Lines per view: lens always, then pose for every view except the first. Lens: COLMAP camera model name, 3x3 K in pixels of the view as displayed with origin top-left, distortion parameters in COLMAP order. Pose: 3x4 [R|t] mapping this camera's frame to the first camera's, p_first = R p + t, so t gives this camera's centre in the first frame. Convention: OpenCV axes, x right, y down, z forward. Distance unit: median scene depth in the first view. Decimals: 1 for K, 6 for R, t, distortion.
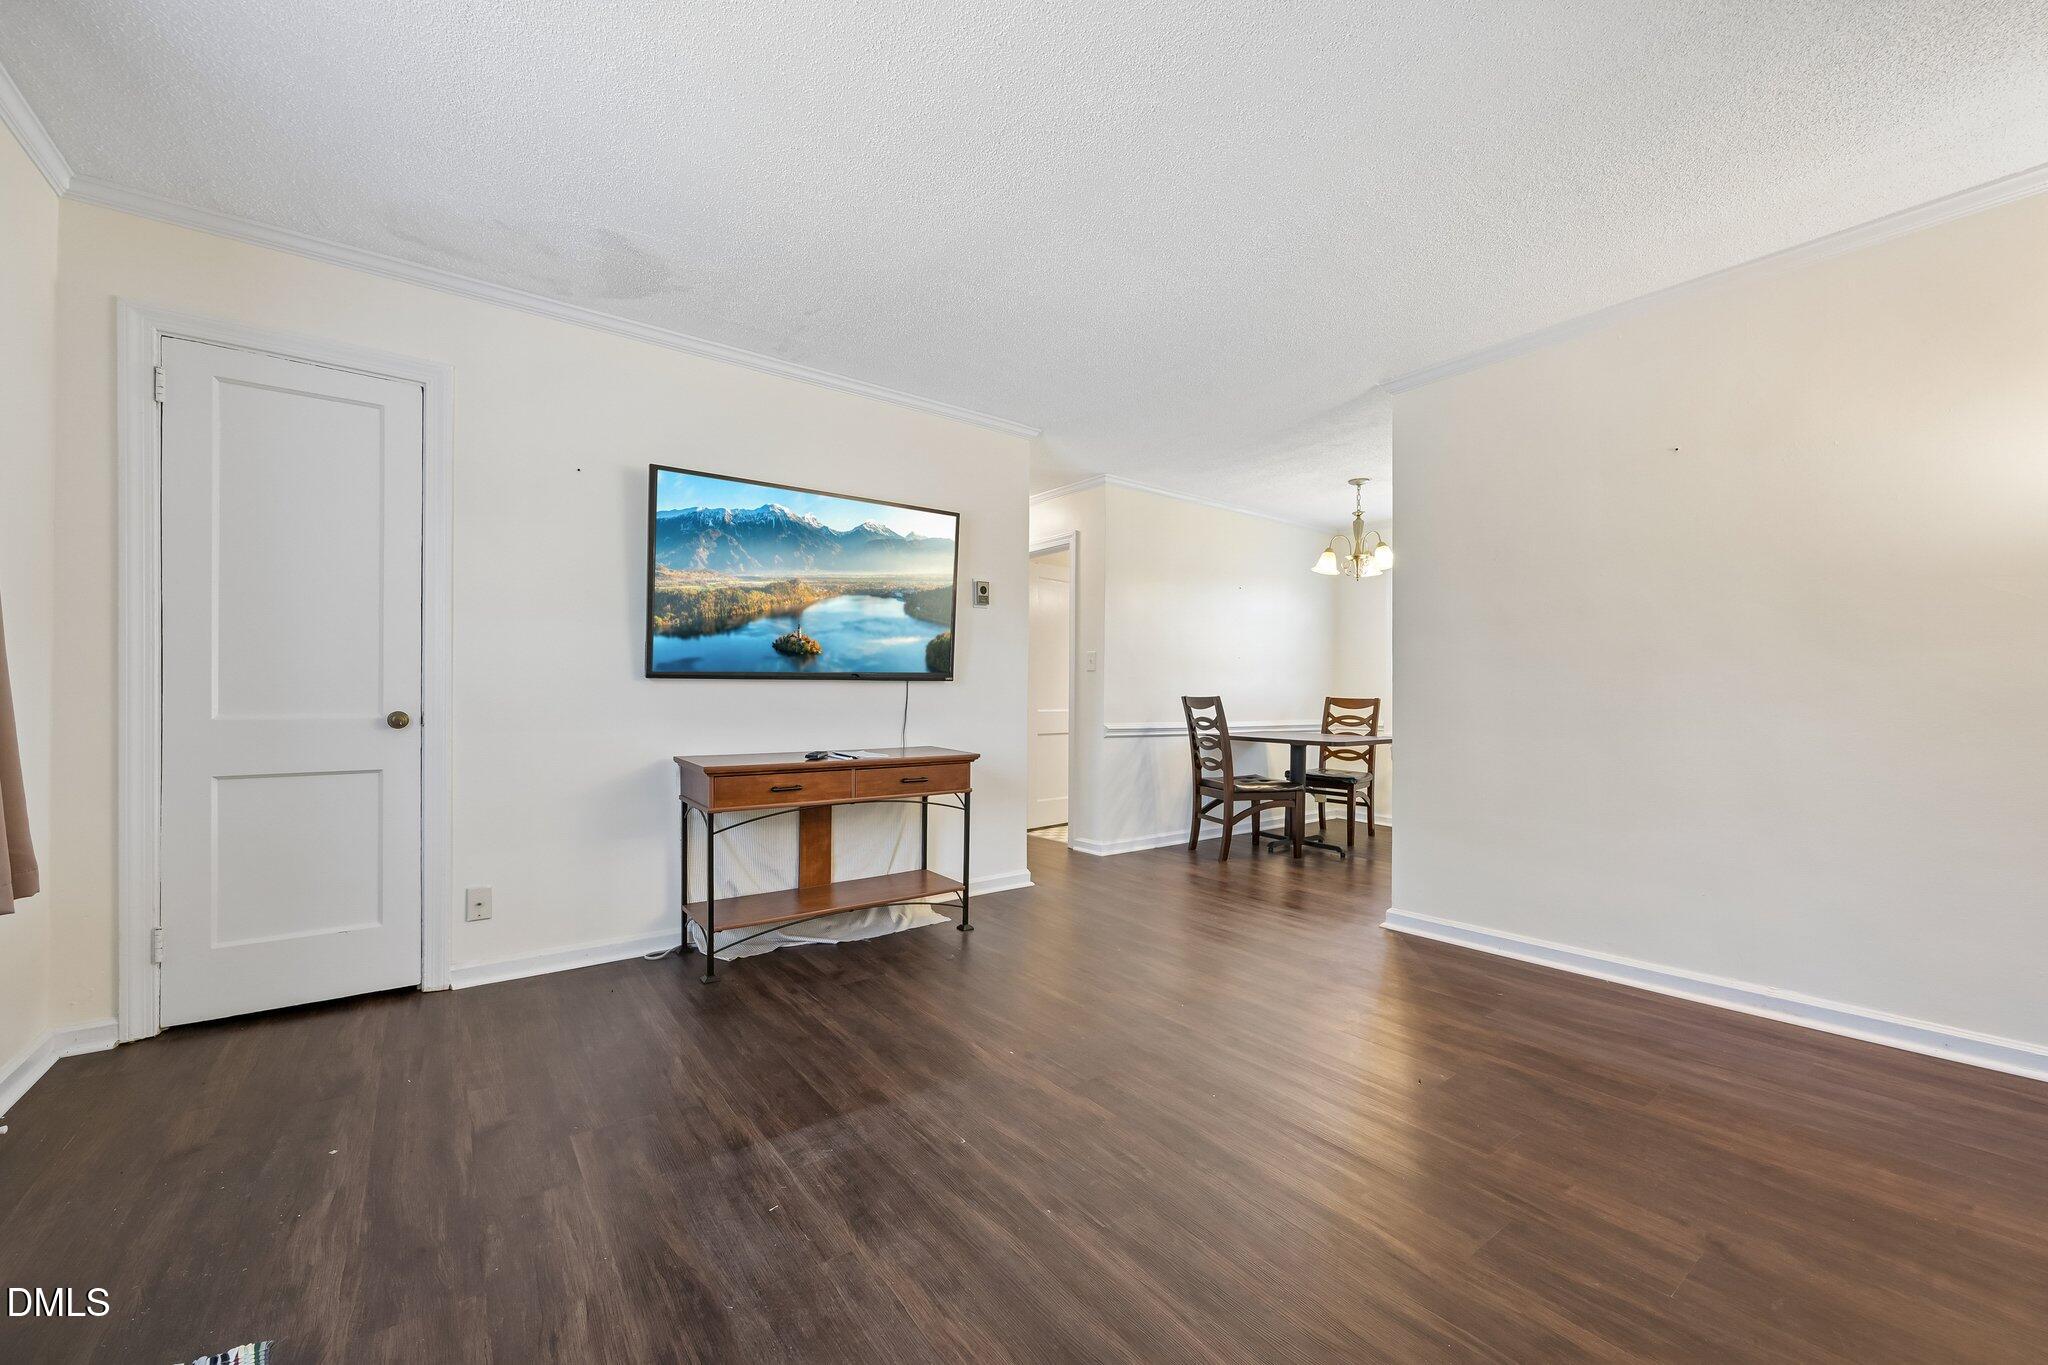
lens RADIAL K [[798.6, 0, 1022.8], [0, 798.6, 695.5], [0, 0, 1]] dist [0.000339, 0.000216]
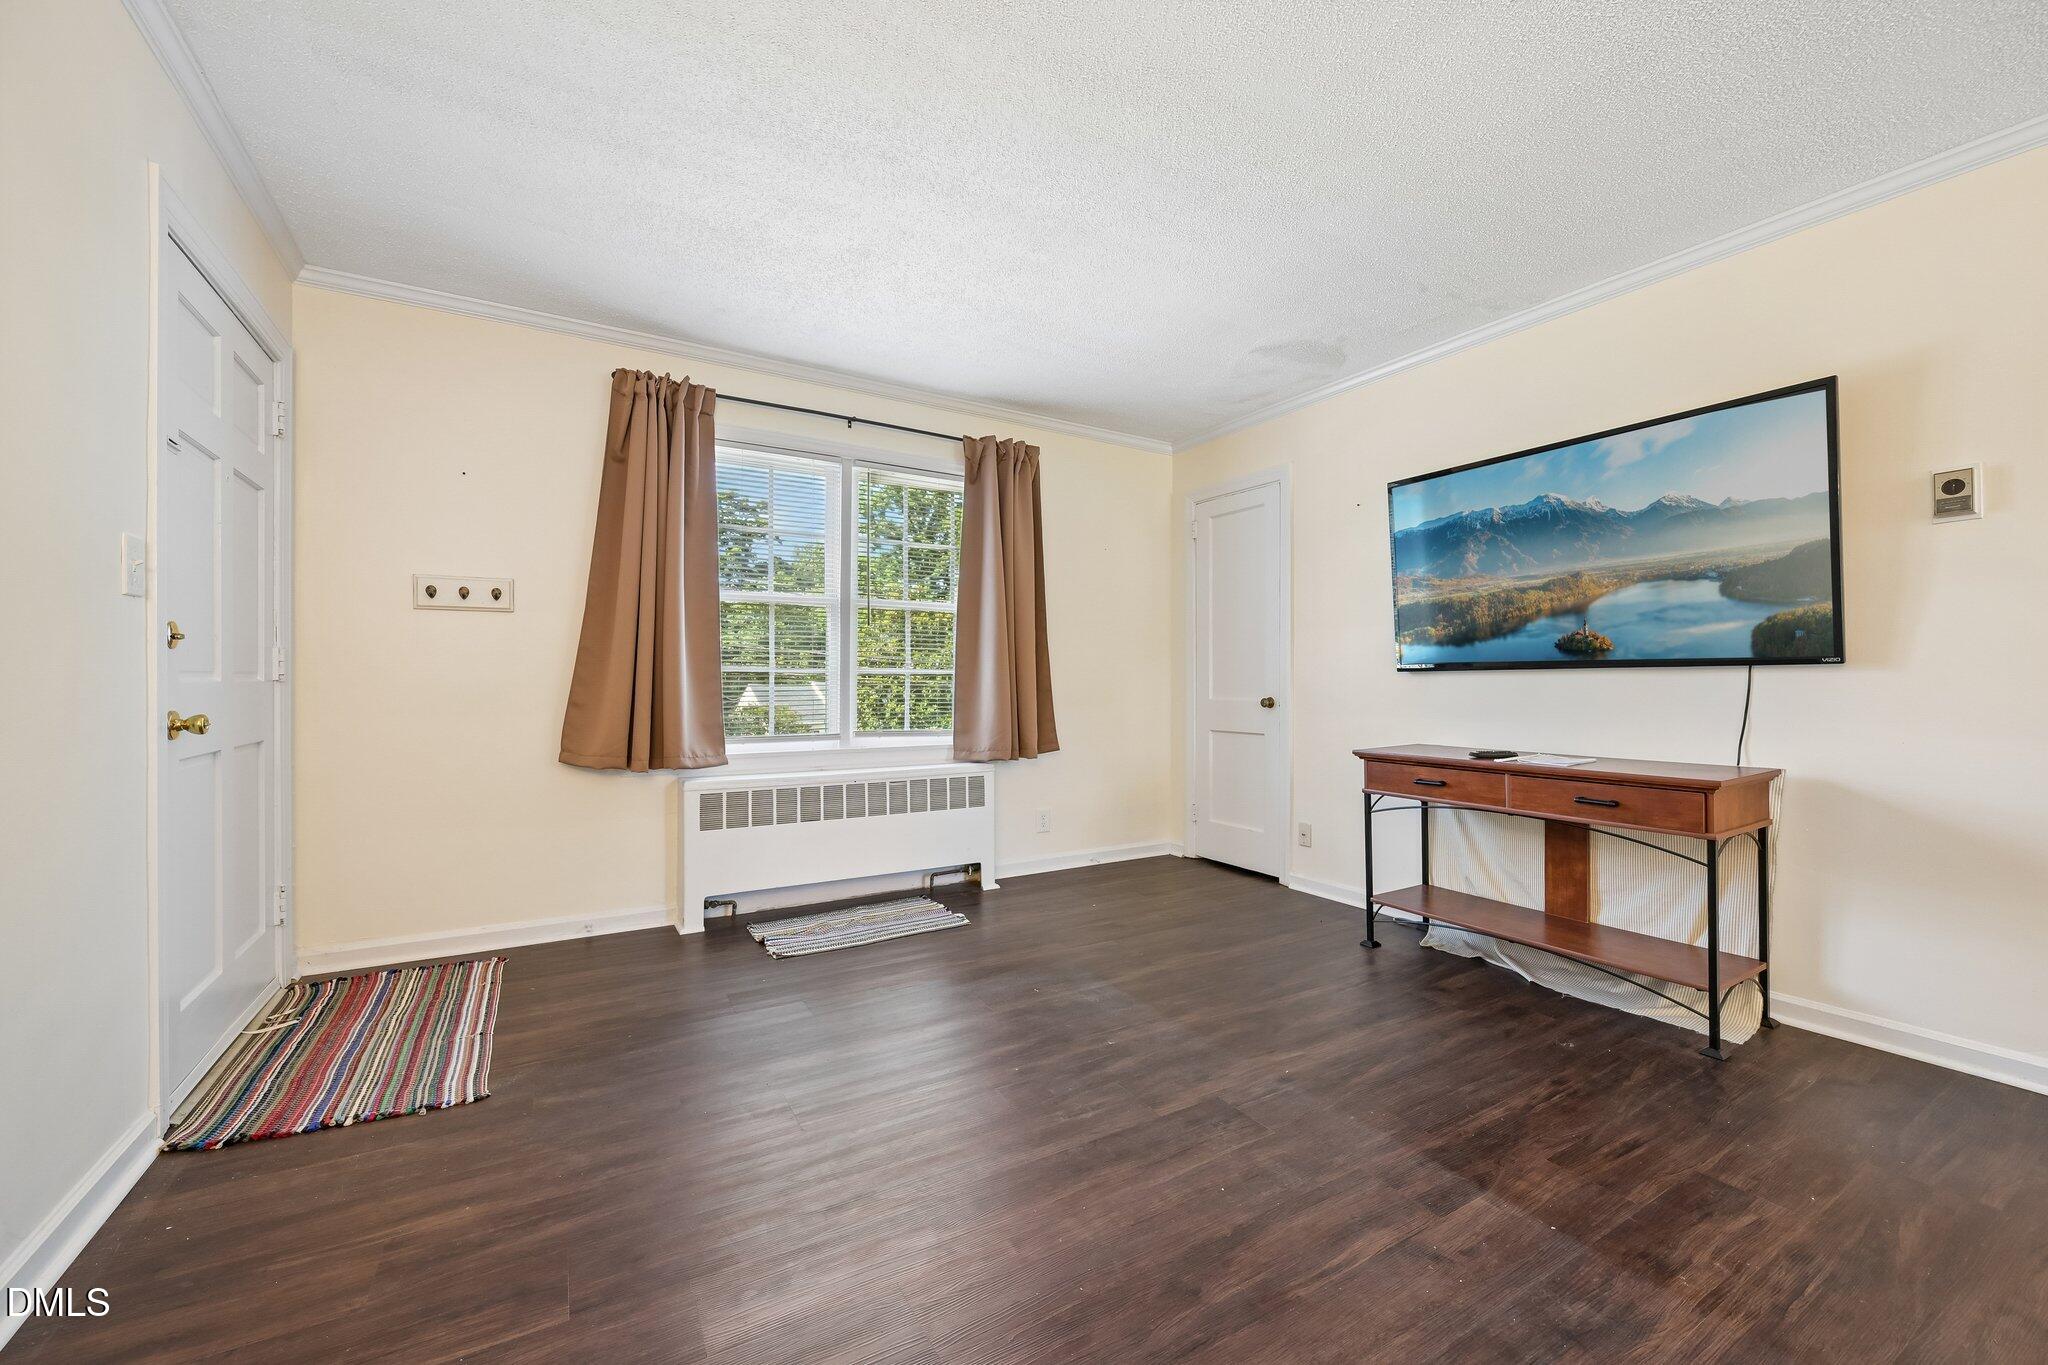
lens RADIAL K [[781.1, 0, 1016.1], [0, 781.1, 678.6], [0, 0, 1]] dist [-0.000069, -0.000045]
pose [[-0.119984, -0.010551, -0.992720, 0.679187], [-0.003114, 0.999943, -0.010251, 0.000589], [0.992771, 0.001861, -0.120010, 0.583657]]
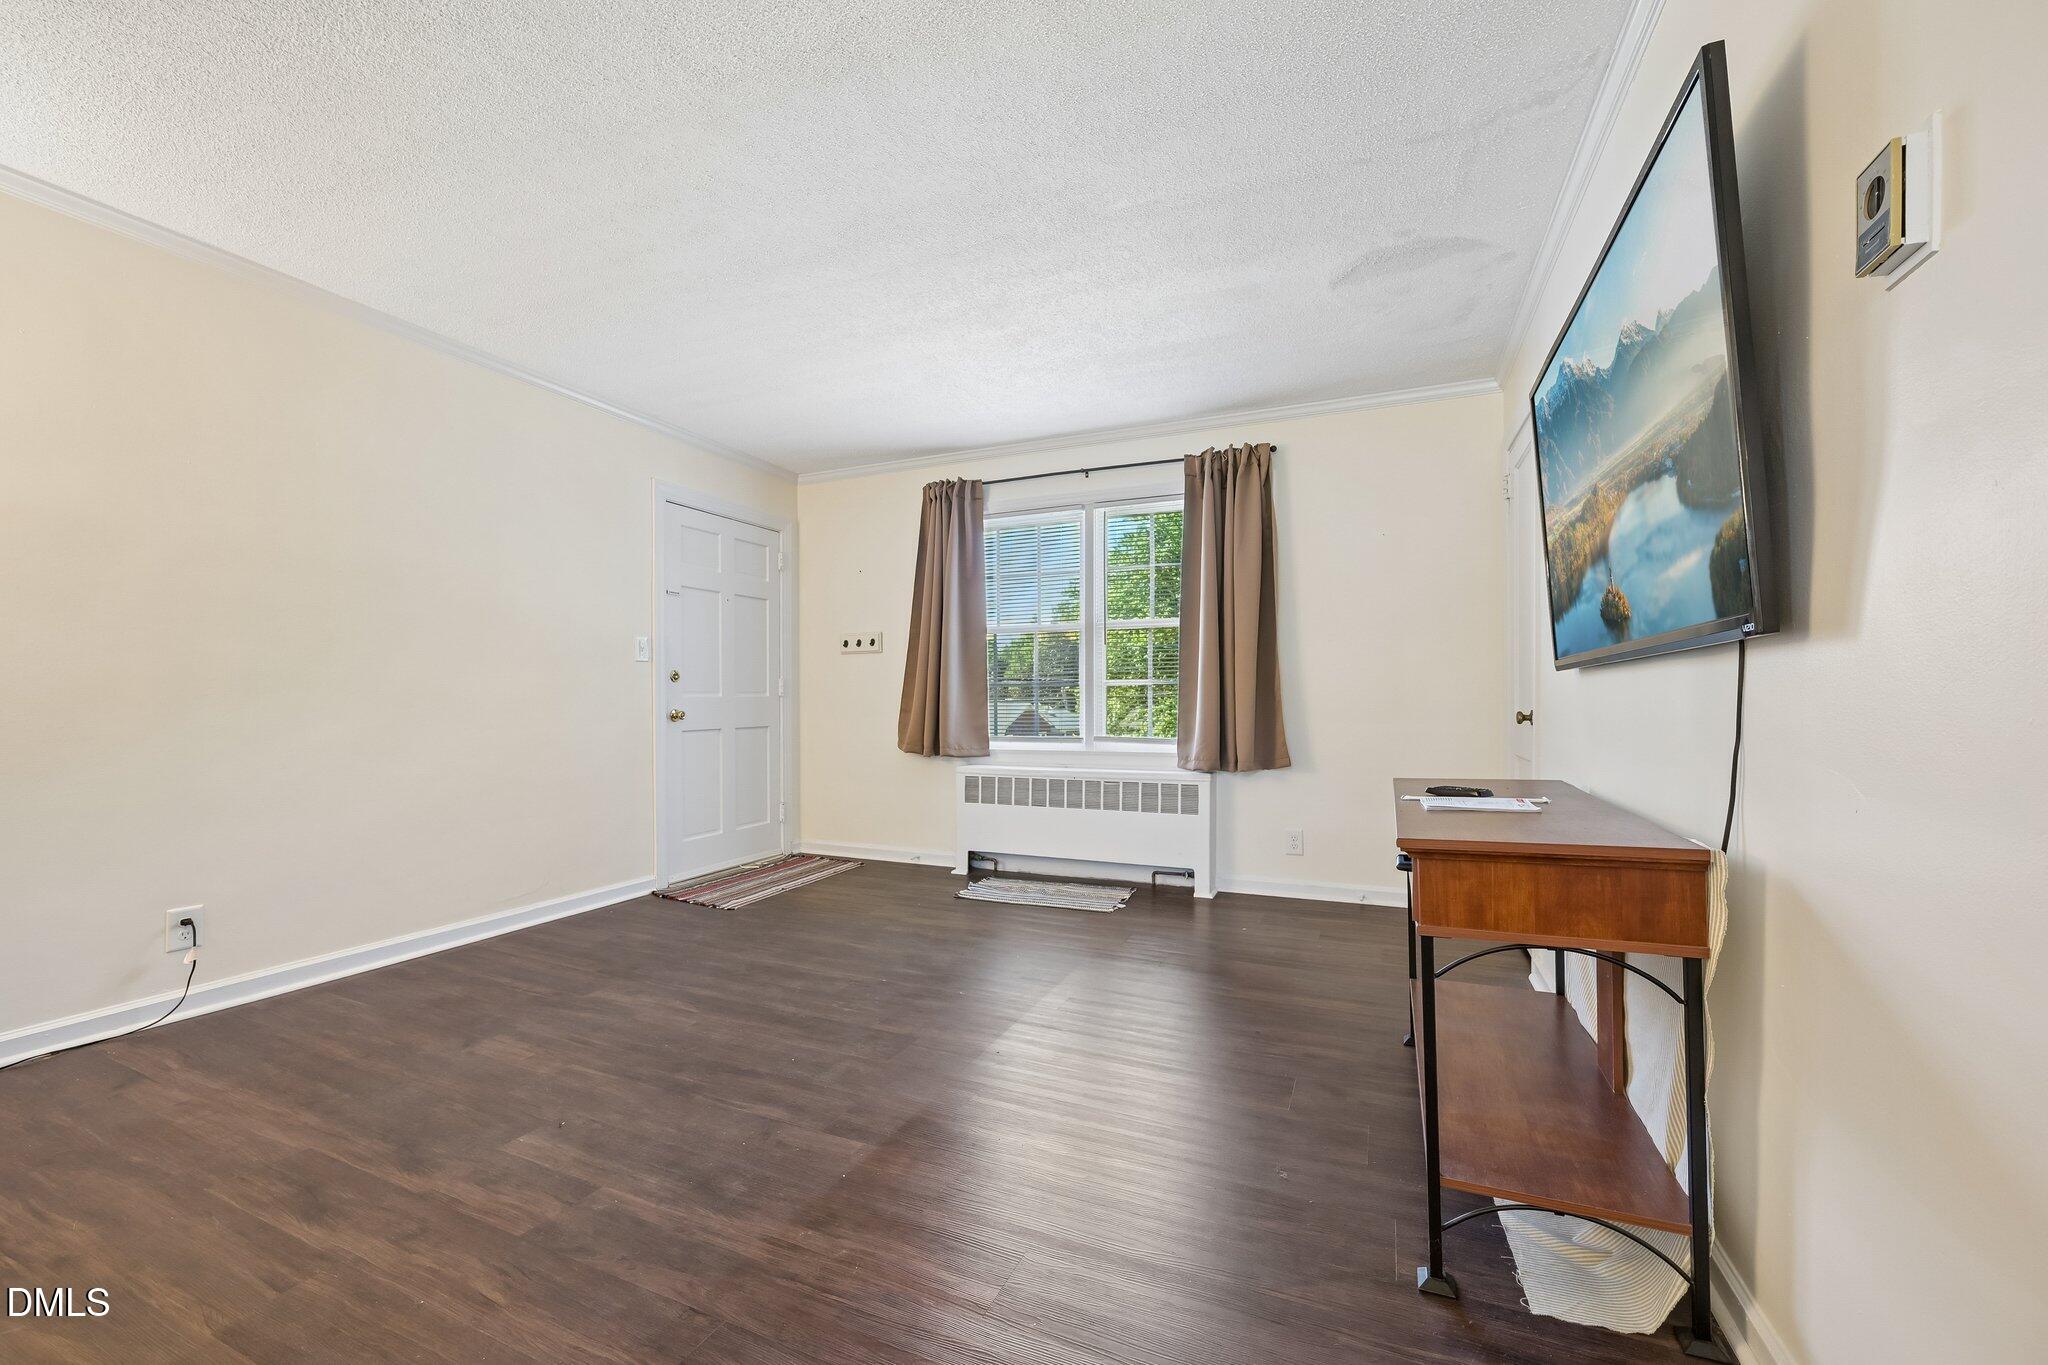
lens RADIAL K [[798.6, 0, 1022.8], [0, 798.6, 695.5], [0, 0, 1]] dist [0.000339, 0.000216]
pose [[-0.869935, -0.002938, -0.493158, 0.331016], [0.000296, 0.999979, -0.006479, 0.006022], [0.493167, -0.005782, -0.869916, 1.379003]]
